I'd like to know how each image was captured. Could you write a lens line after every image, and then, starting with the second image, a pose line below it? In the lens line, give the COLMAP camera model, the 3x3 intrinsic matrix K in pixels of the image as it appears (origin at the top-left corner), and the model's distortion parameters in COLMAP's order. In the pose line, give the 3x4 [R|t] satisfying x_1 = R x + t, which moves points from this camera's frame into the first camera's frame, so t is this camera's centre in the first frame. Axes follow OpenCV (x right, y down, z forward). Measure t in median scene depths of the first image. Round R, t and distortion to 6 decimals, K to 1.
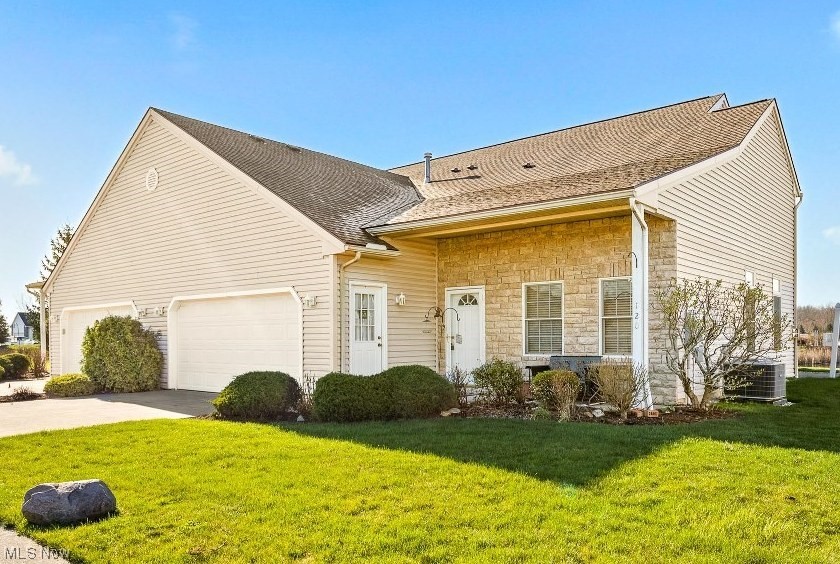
lens RADIAL K [[405.1, 0, 415.5], [0, 405.1, 280.3], [0, 0, 1]] dist [-0.040042, 0.017507]
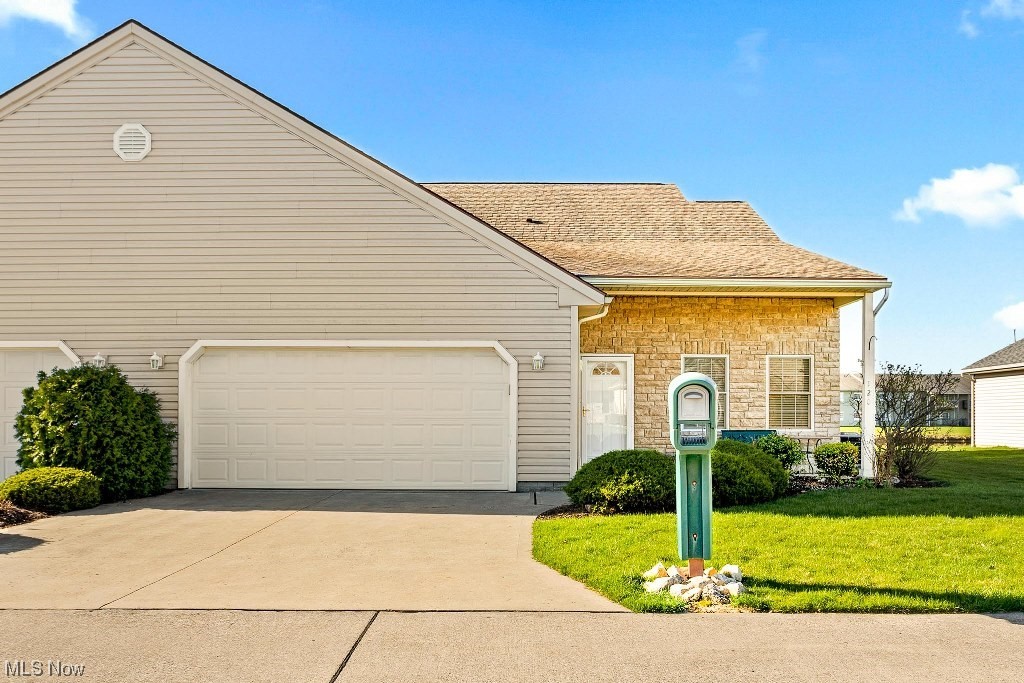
lens RADIAL K [[493.8, 0, 507.8], [0, 493.8, 344.5], [0, 0, 1]] dist [-0.040042, 0.017507]
pose [[0.898871, 0.072689, 0.432143, -0.606313], [-0.071604, 0.997256, -0.018806, 0.034243], [-0.432324, -0.014039, 0.901609, 0.133575]]
